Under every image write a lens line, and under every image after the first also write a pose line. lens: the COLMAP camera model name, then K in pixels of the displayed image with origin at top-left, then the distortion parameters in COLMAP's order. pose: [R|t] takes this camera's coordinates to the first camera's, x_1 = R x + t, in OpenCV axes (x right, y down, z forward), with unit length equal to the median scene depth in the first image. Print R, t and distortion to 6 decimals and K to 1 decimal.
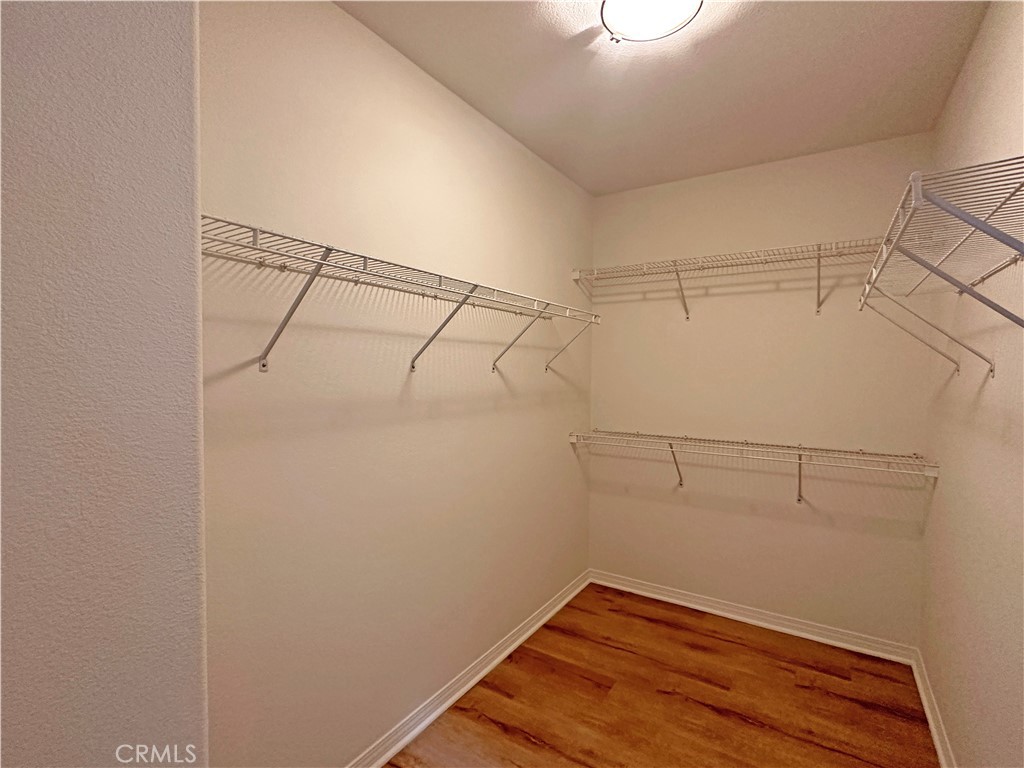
lens RADIAL K [[485.7, 0, 513.6], [0, 485.7, 384.9], [0, 0, 1]] dist [-0.005443, -0.000868]
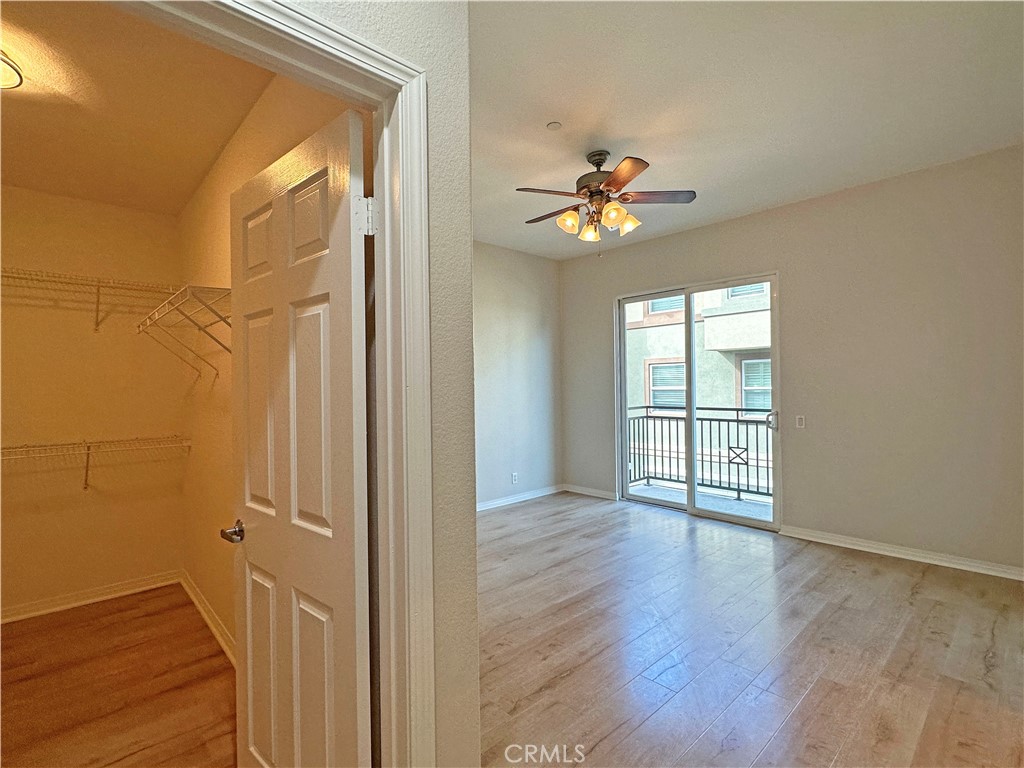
lens RADIAL K [[485.7, 0, 513.9], [0, 485.7, 384.6], [0, 0, 1]] dist [-0.005443, -0.000868]
pose [[0.248198, -0.002310, 0.968707, -0.313582], [0.048345, 0.998781, -0.010005, 0.053535], [-0.967502, 0.049316, 0.248007, -0.336616]]
